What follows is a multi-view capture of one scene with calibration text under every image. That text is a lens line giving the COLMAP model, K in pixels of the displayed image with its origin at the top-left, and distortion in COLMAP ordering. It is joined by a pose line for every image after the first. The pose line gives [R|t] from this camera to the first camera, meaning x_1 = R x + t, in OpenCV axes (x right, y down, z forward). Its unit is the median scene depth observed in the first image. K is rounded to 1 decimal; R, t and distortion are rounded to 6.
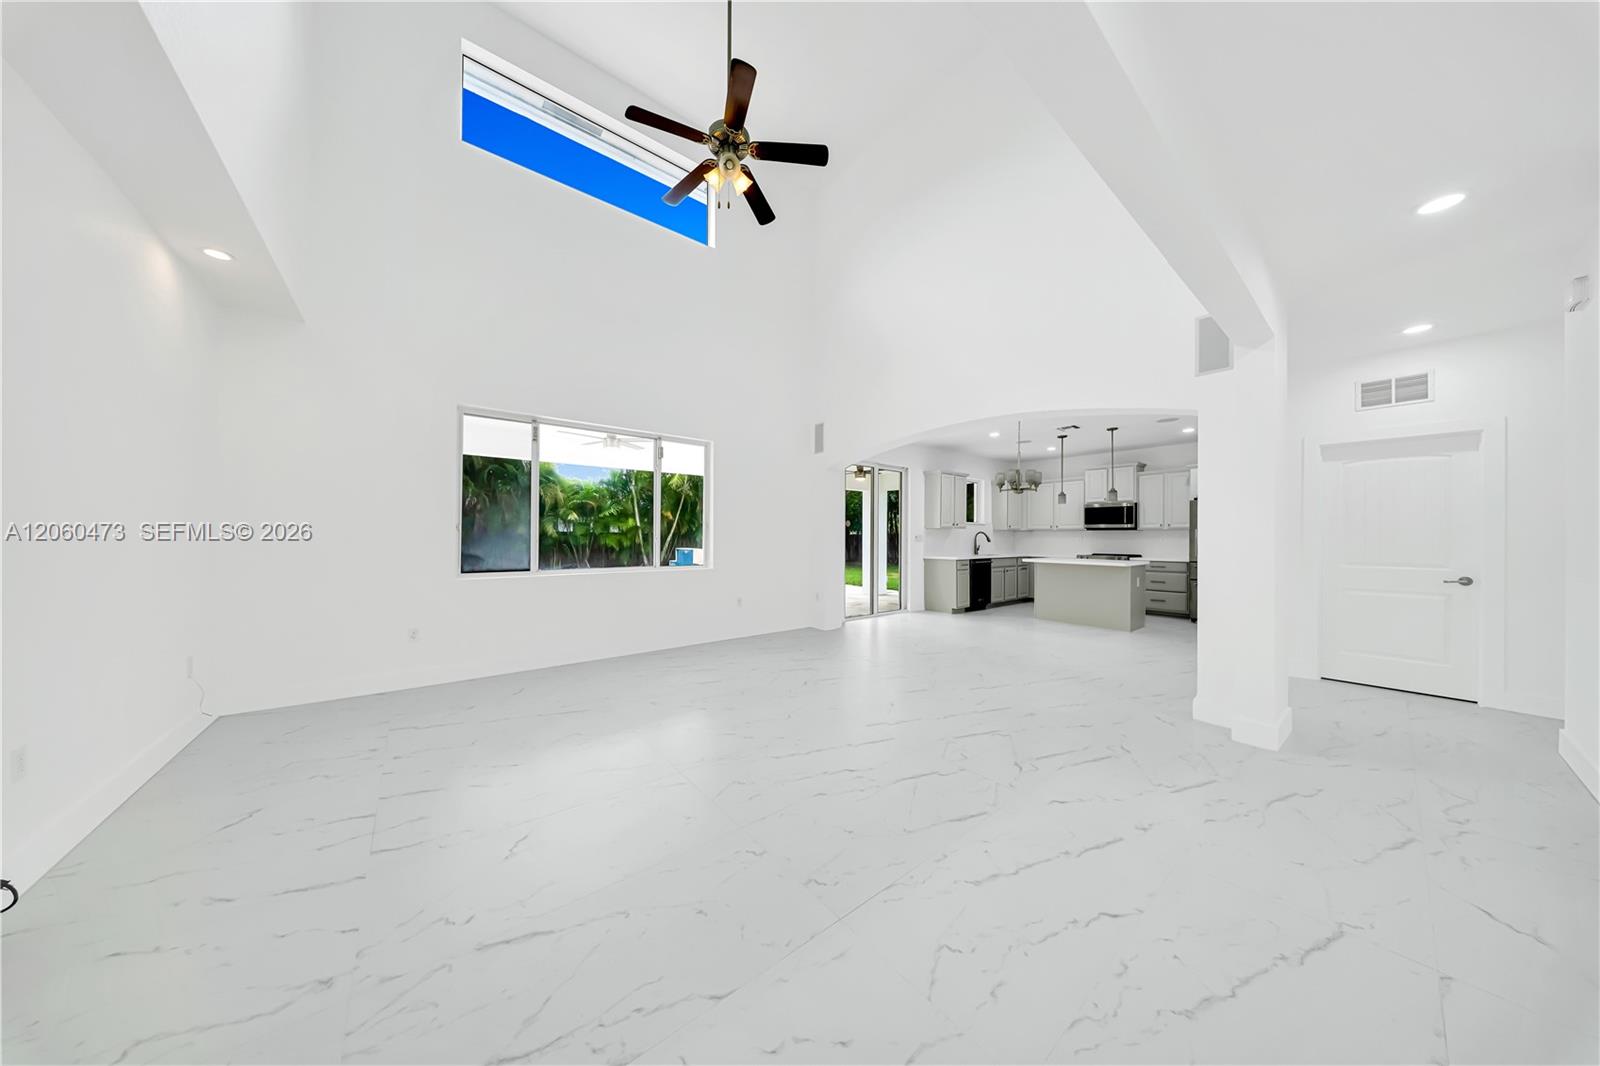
lens RADIAL K [[470.1, 0, 798.4], [0, 470.1, 534.9], [0, 0, 1]] dist [0.000273, -0.000119]
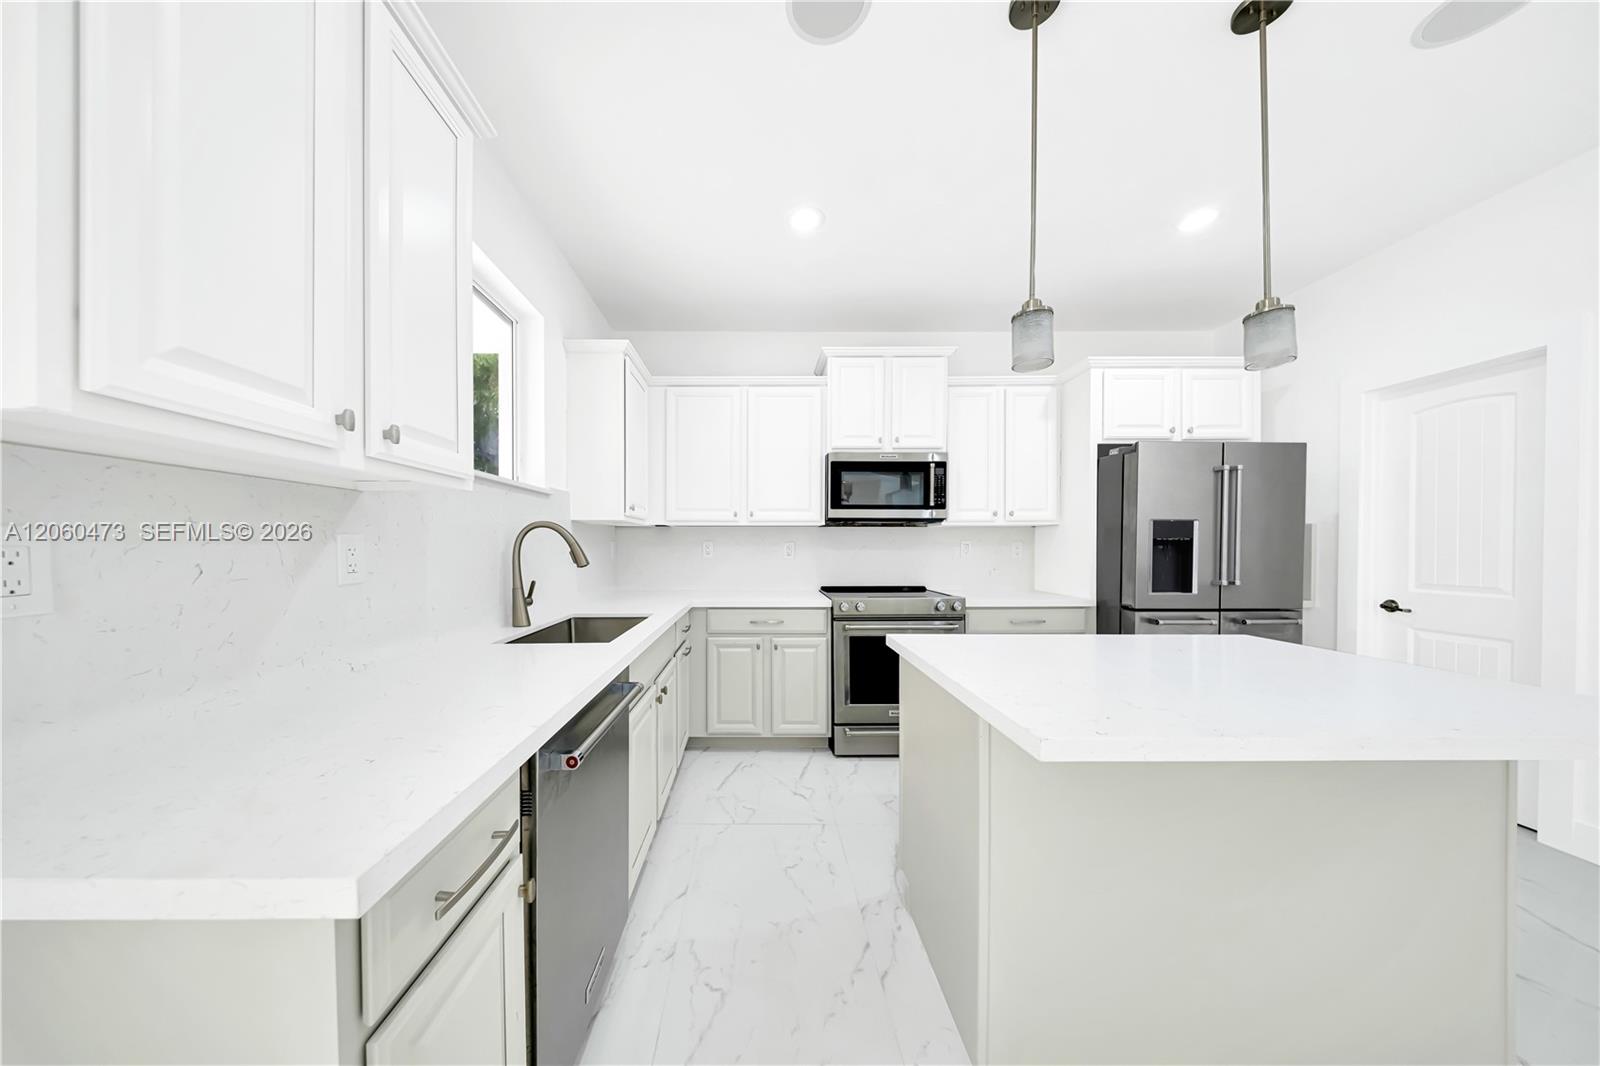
lens RADIAL K [[486.2, 0, 746.2], [0, 486.2, 549.1], [0, 0, 1]] dist [0.000194, -0.000016]
pose [[0.630842, -0.010432, 0.775841, 0.305408], [0.000777, 0.999918, 0.012813, 0.003844], [-0.775911, -0.007480, 0.630798, 0.874212]]
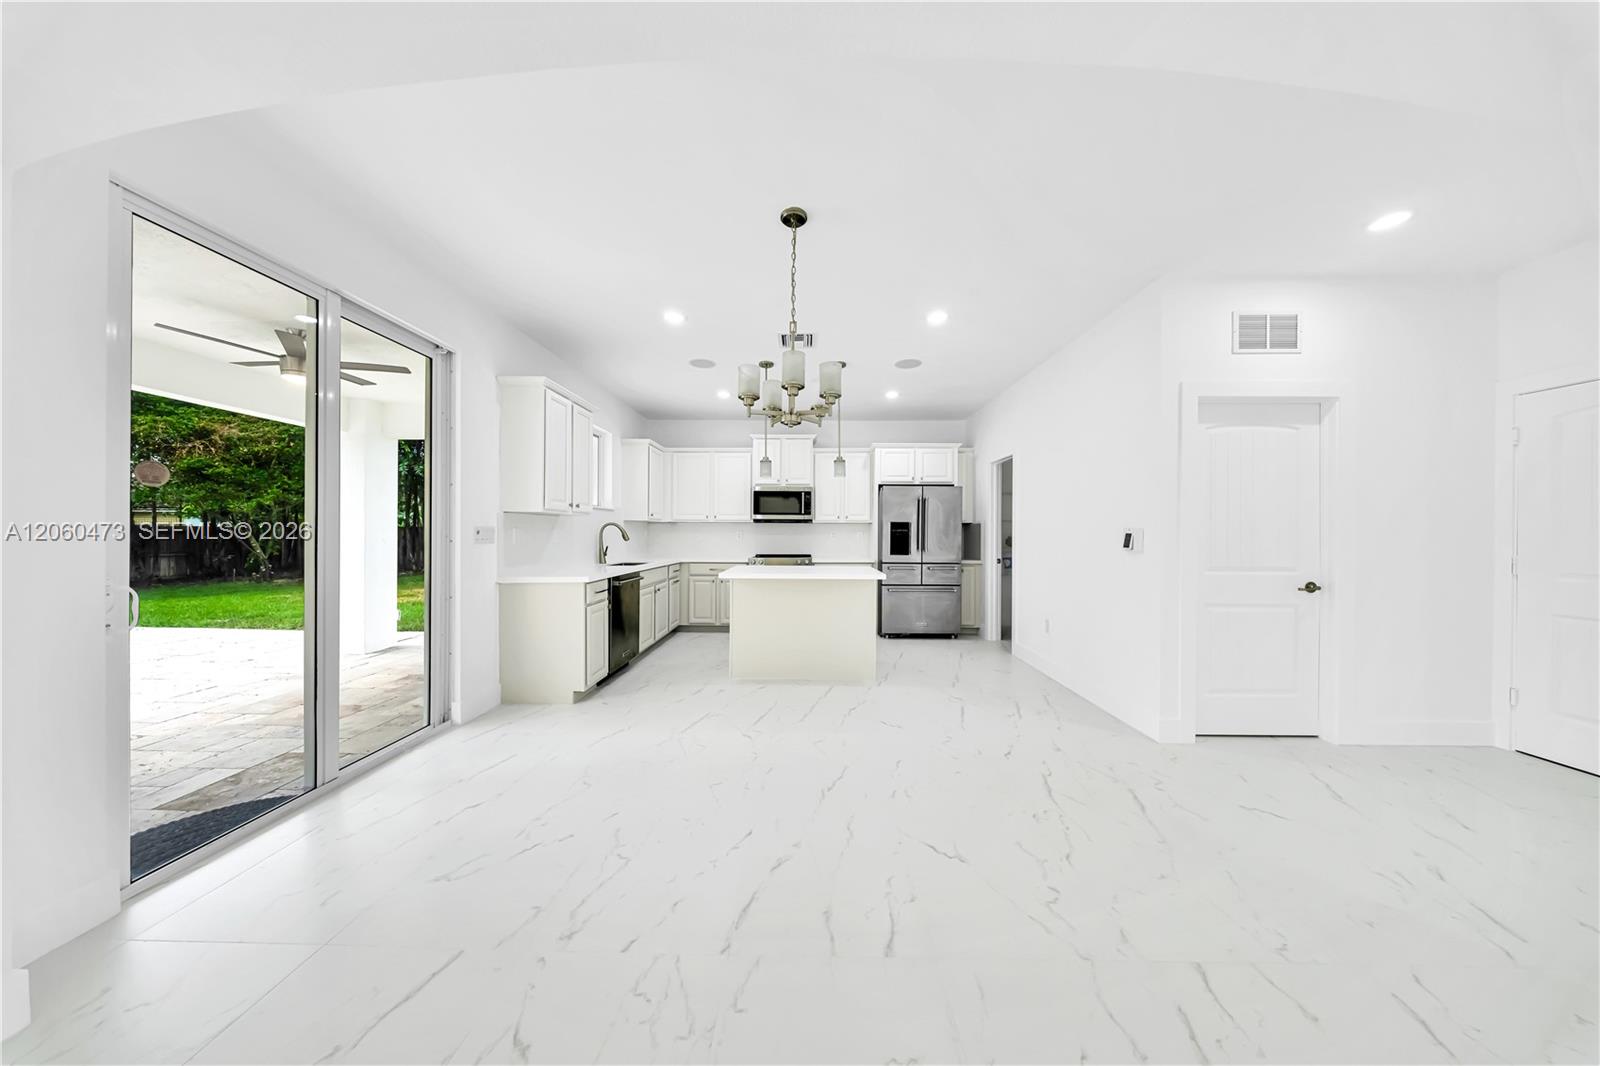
lens RADIAL K [[470.1, 0, 798.4], [0, 470.1, 534.9], [0, 0, 1]] dist [0.000273, -0.000119]
pose [[0.637479, -0.003305, 0.770461, 0.114719], [-0.004228, 0.999961, 0.007788, 0.003046], [-0.770456, -0.008223, 0.637440, 0.530122]]
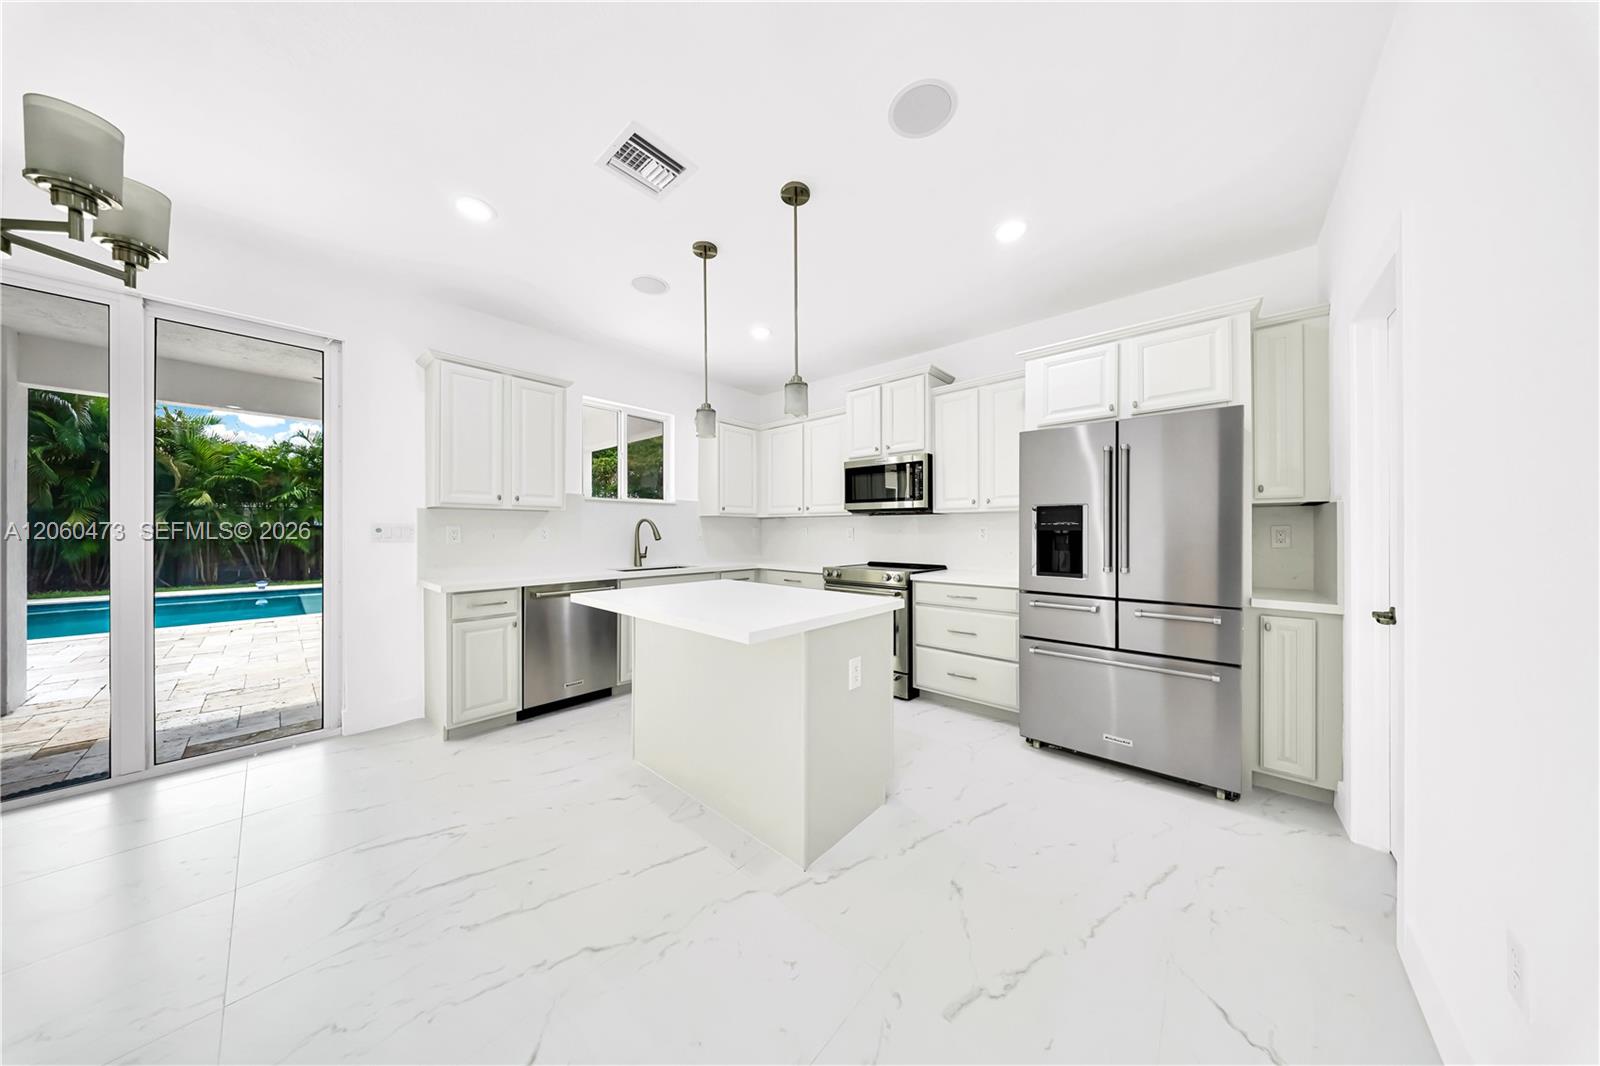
lens RADIAL K [[470.1, 0, 798.4], [0, 470.1, 534.9], [0, 0, 1]] dist [0.000273, -0.000119]
pose [[0.984618, -0.003561, 0.174687, 0.513376], [0.001638, 0.999936, 0.011151, 0.005026], [-0.174716, -0.010694, 0.984561, 0.572500]]
